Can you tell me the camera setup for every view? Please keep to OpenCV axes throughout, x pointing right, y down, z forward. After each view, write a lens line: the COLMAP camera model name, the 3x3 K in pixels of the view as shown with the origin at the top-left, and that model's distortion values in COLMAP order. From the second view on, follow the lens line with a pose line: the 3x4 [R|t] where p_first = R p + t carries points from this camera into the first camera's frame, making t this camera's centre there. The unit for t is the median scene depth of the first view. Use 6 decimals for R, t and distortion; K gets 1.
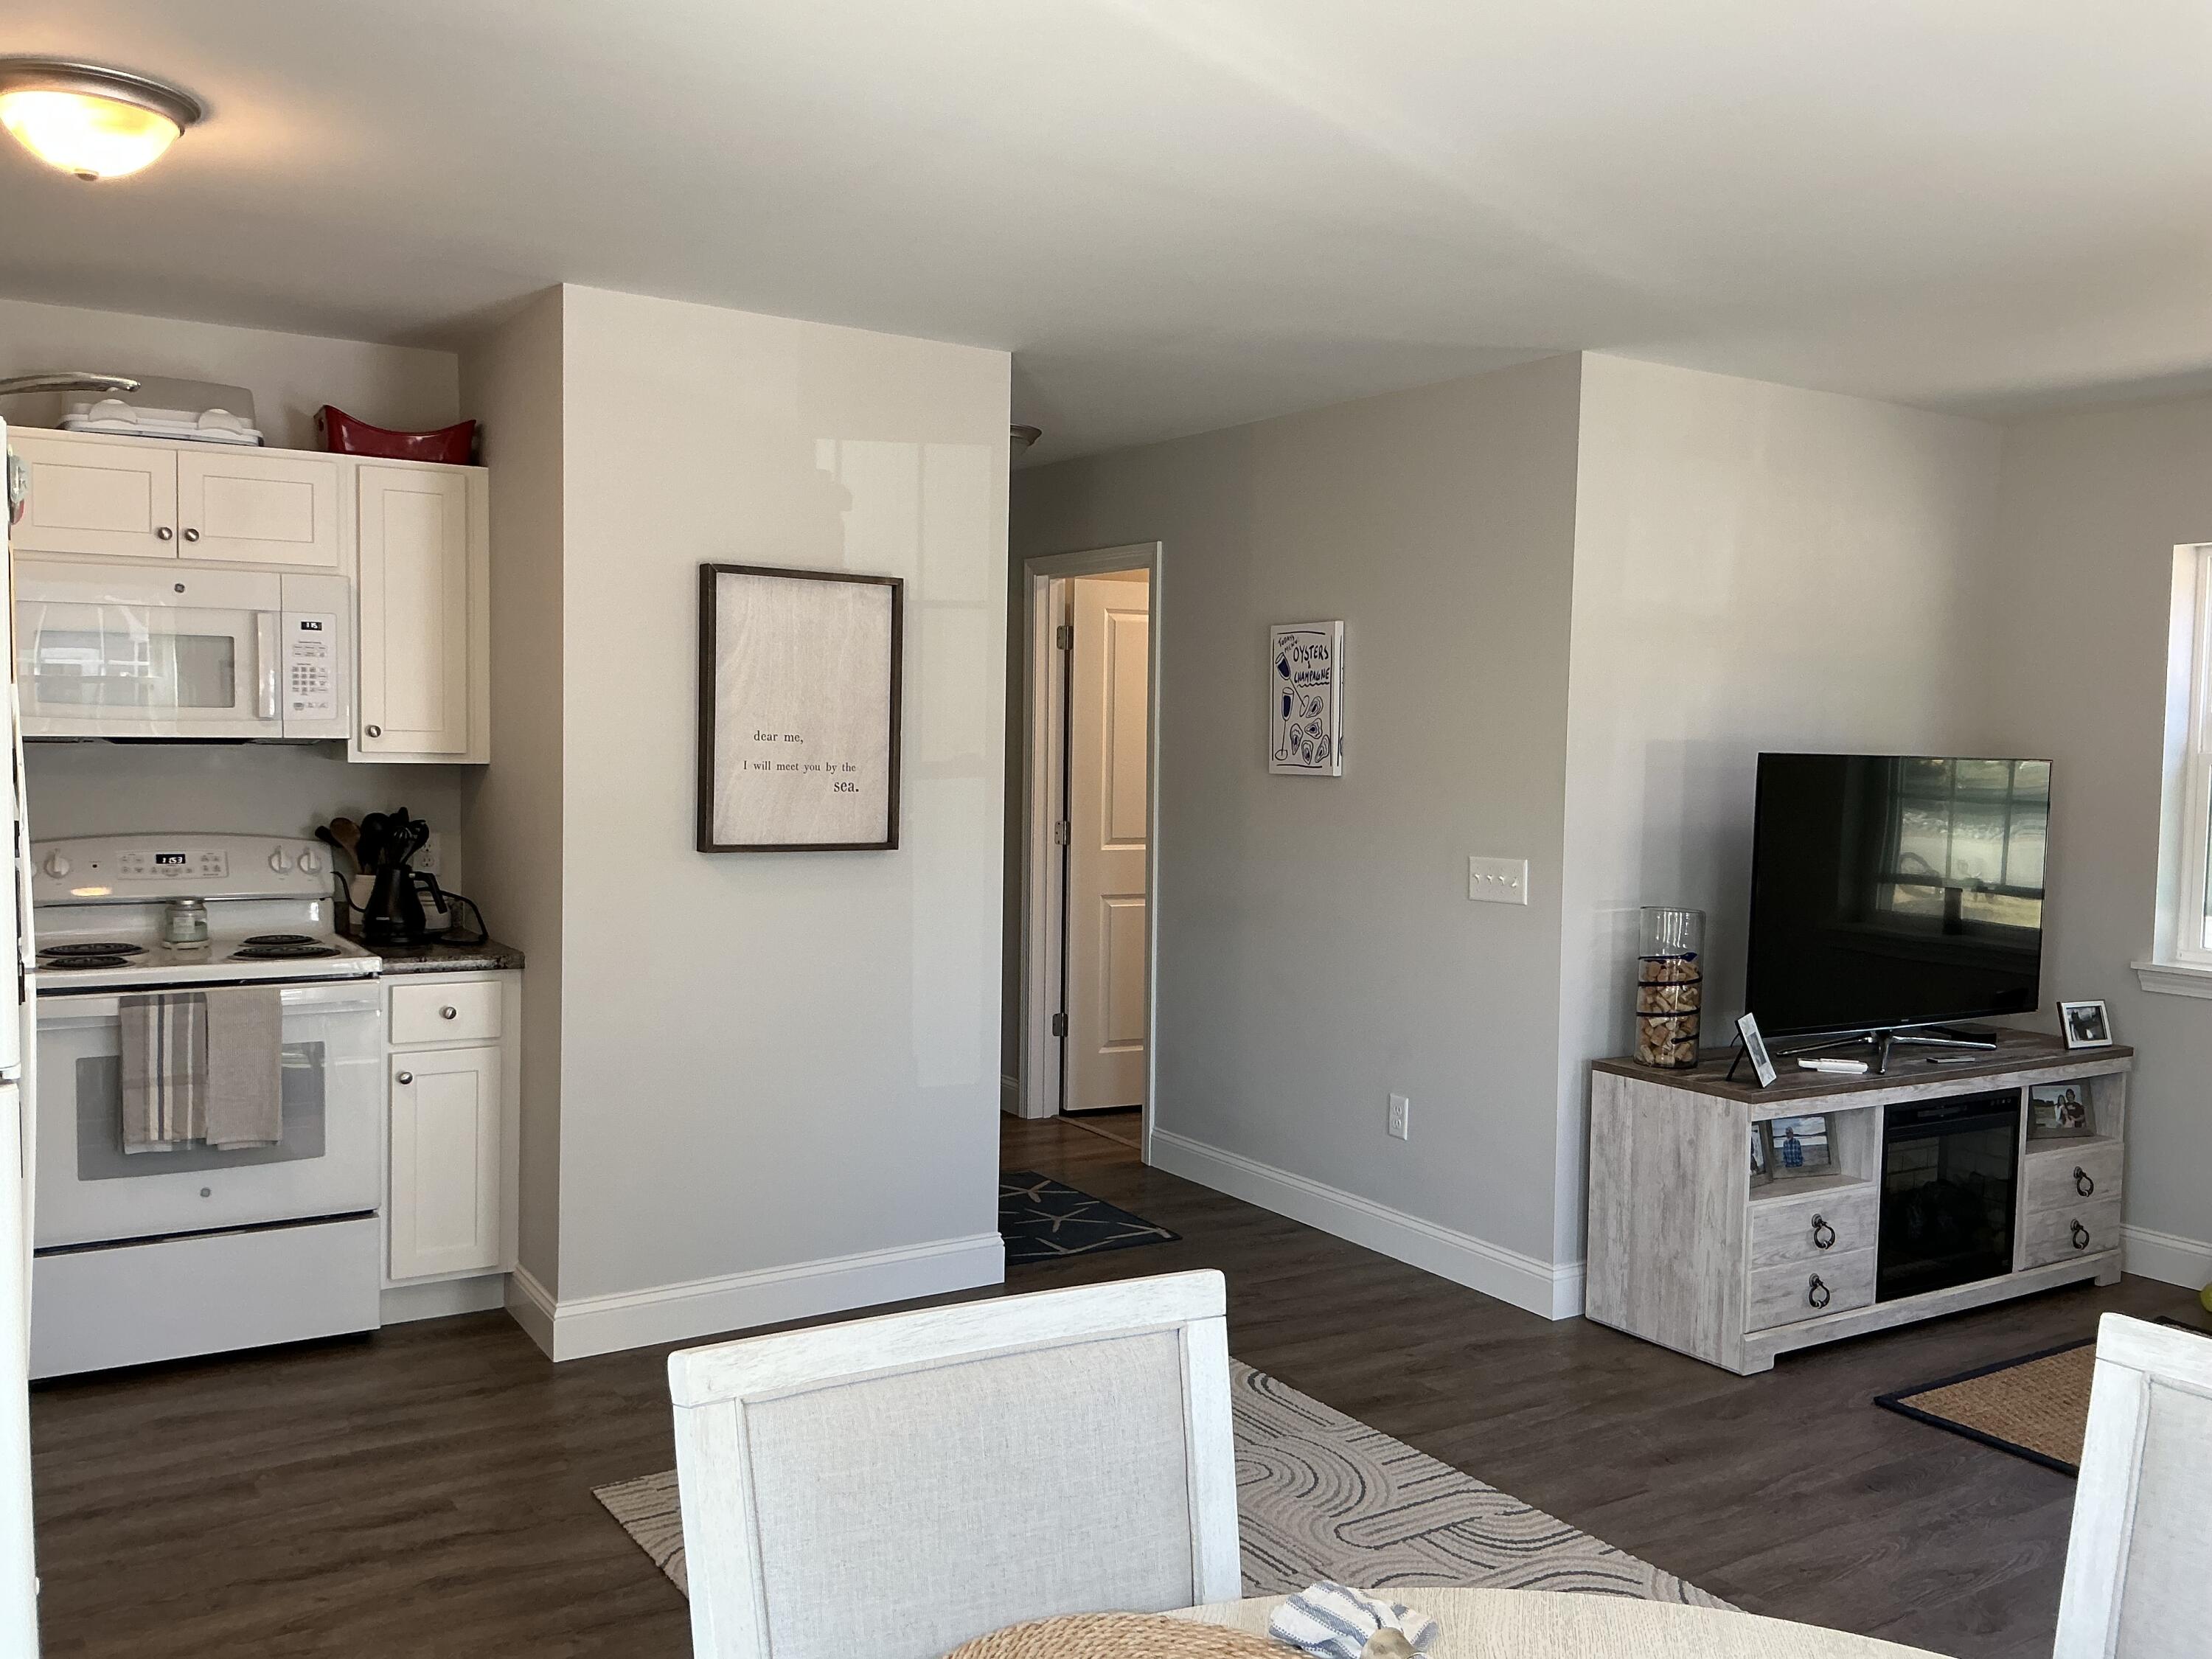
lens RADIAL K [[1836.2, 0, 1121.5], [0, 1836.2, 828.0], [0, 0, 1]] dist [0.083028, -0.149048]
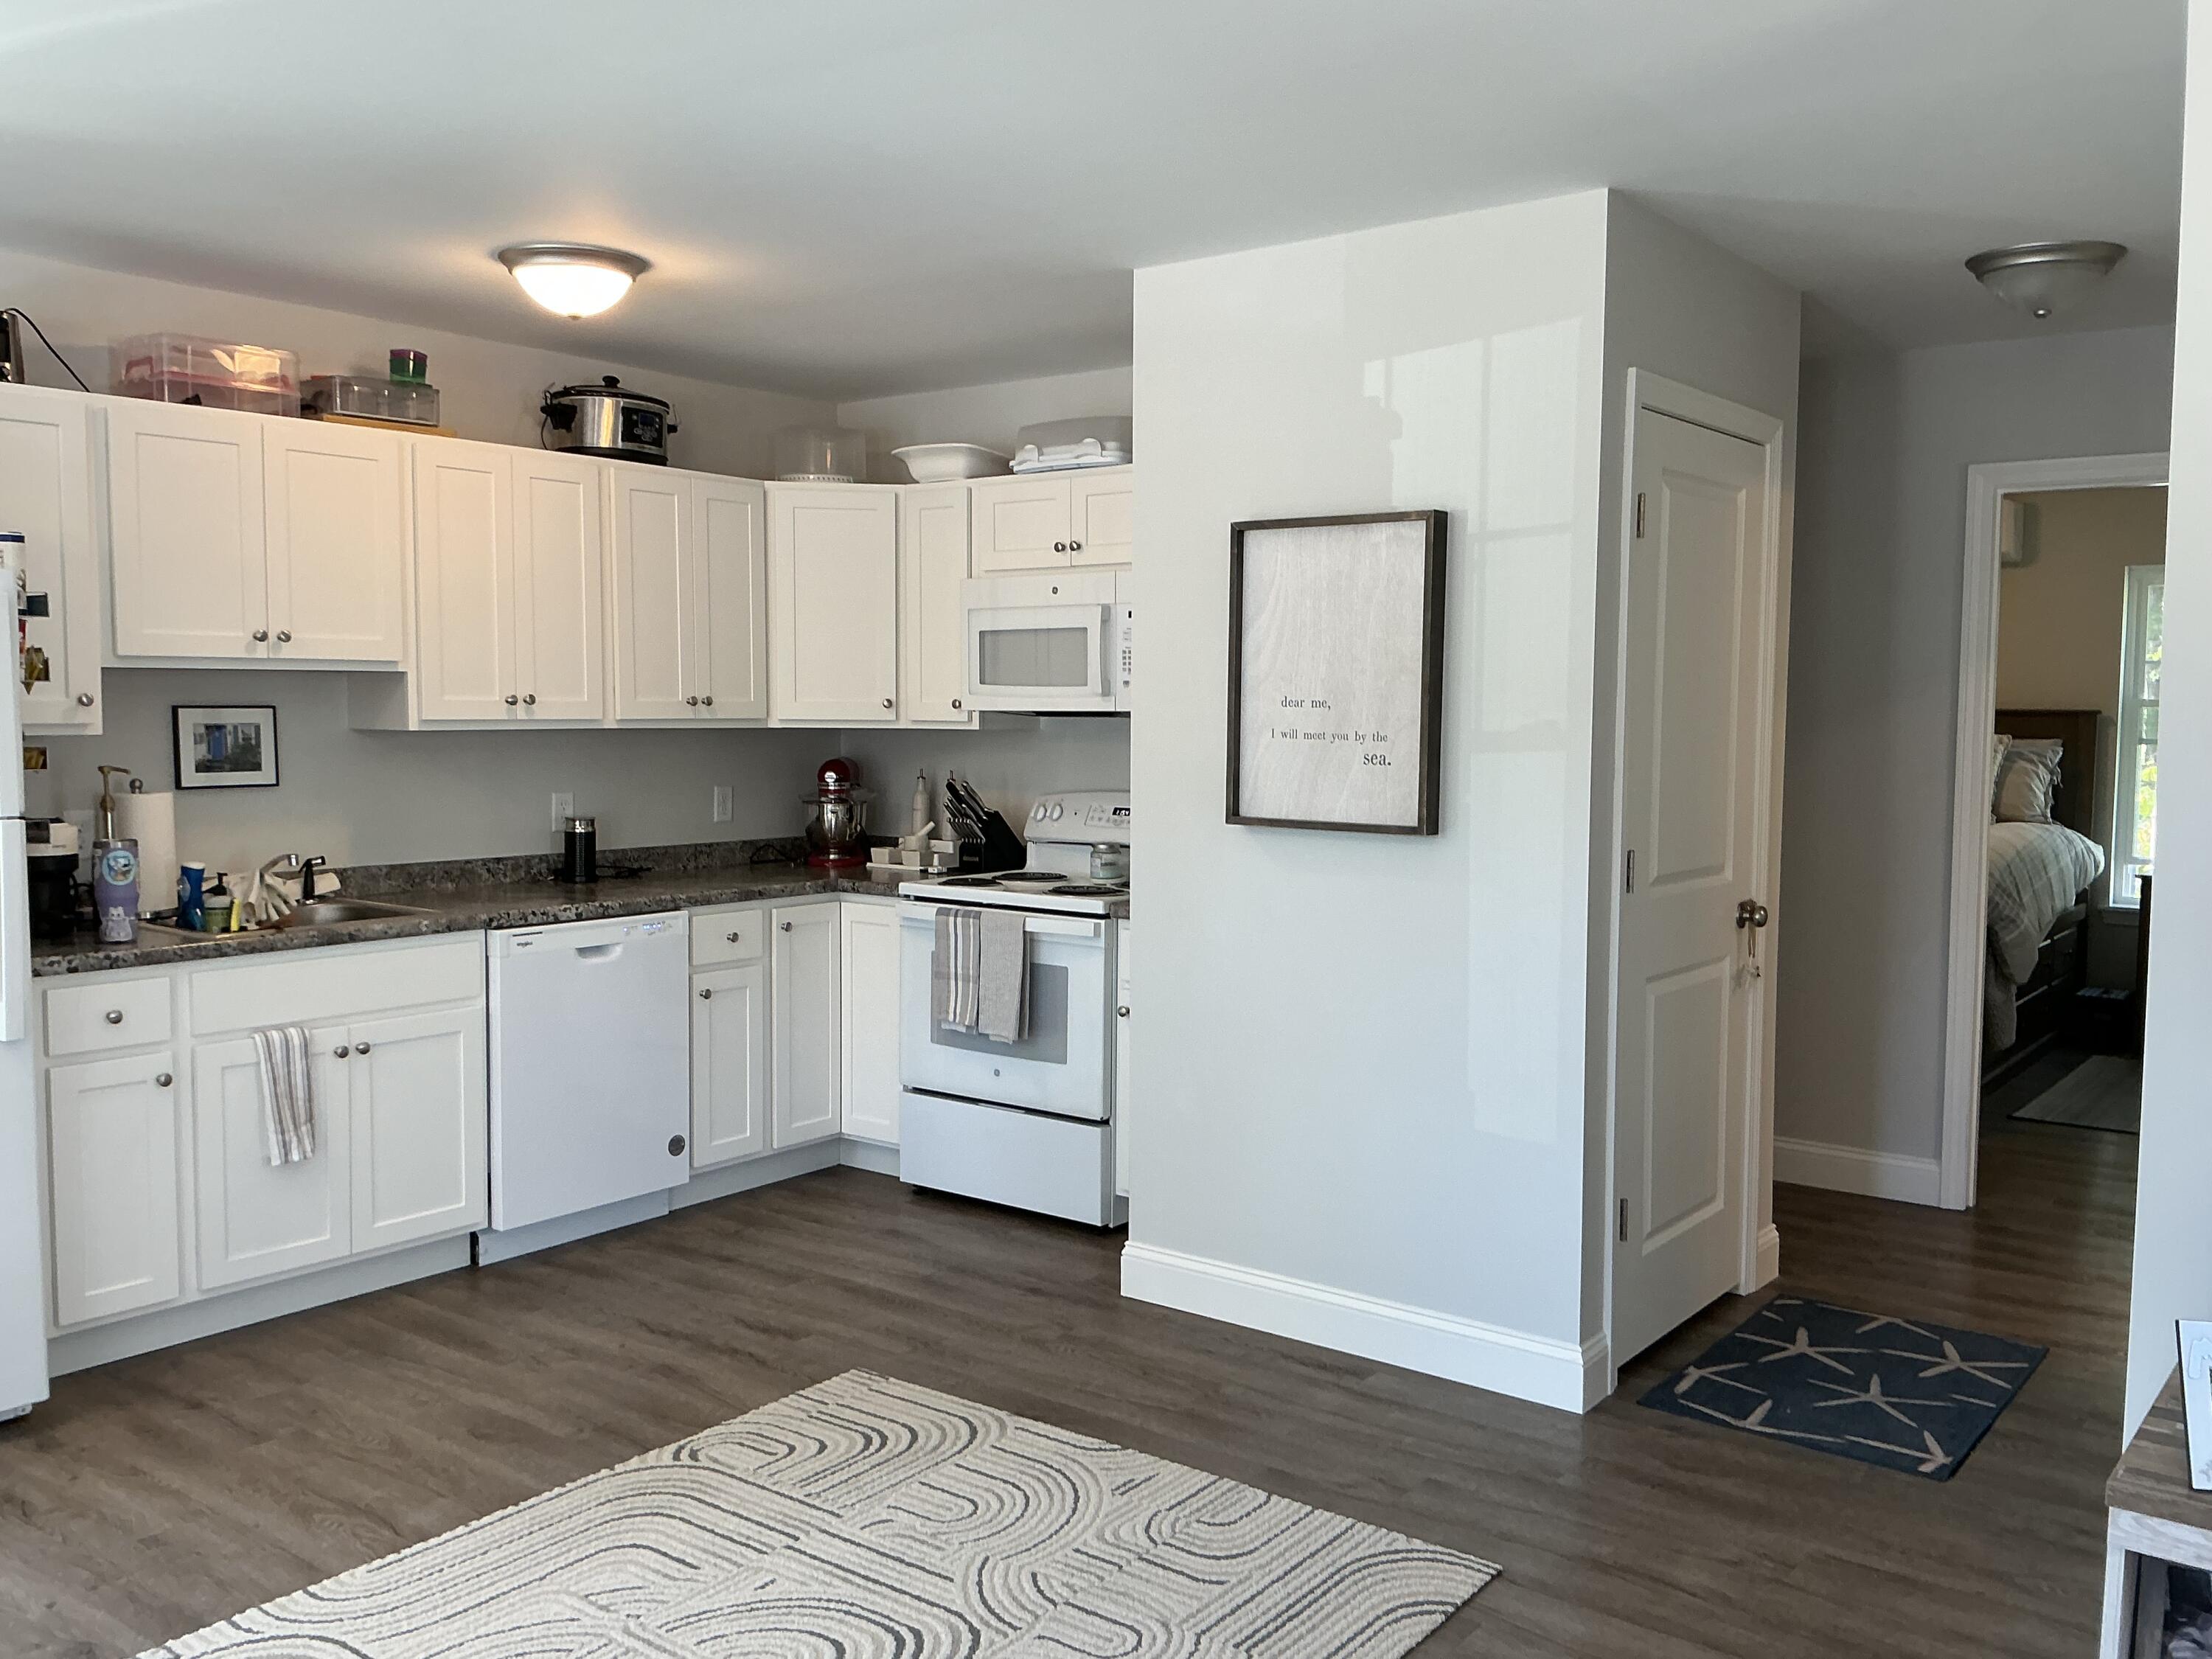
lens RADIAL K [[1836.2, 0, 1116.7], [0, 1836.2, 830.8], [0, 0, 1]] dist [0.083028, -0.149048]
pose [[0.327007, 0.049954, -0.943701, 0.657428], [-0.049050, 0.998153, 0.035840, -0.014451], [0.943748, 0.034569, 0.328854, 0.625430]]
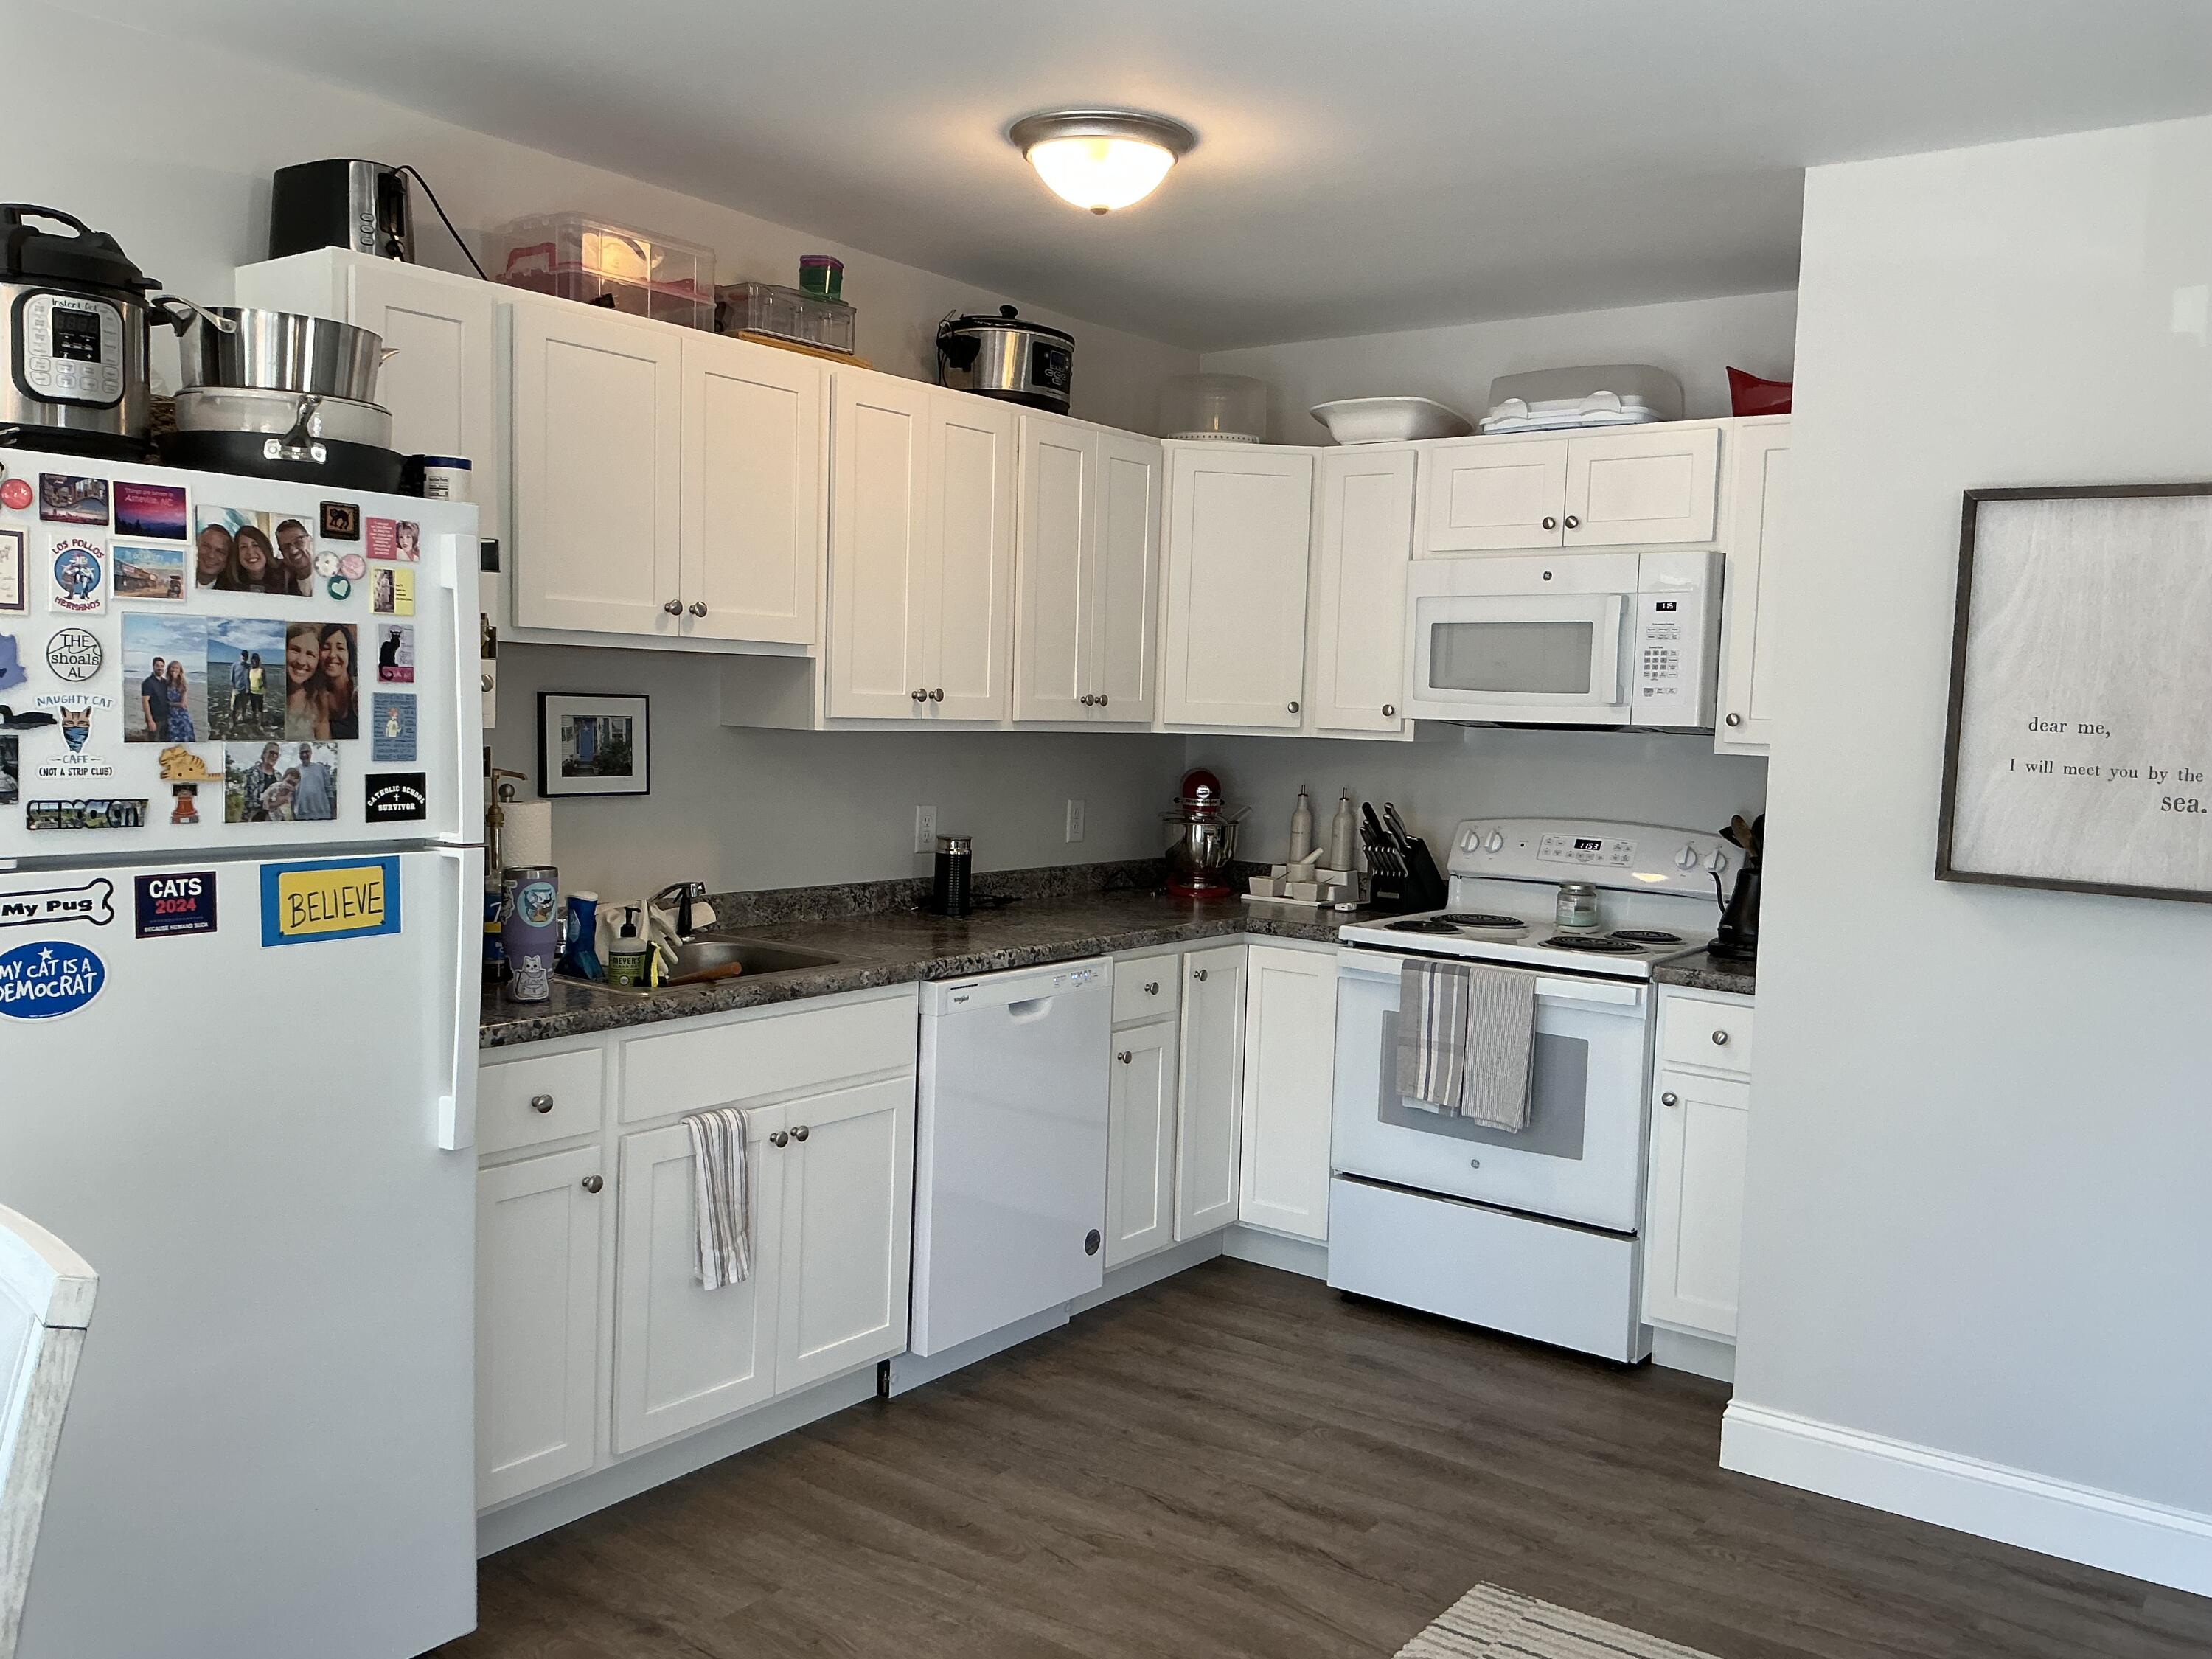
lens RADIAL K [[1836.2, 0, 1111.9], [0, 1836.2, 829.5], [0, 0, 1]] dist [0.083028, -0.149048]
pose [[0.338870, 0.059755, -0.938934, 0.362596], [-0.075155, 0.996511, 0.036296, -0.009048], [0.937827, 0.058266, 0.342178, 0.426757]]
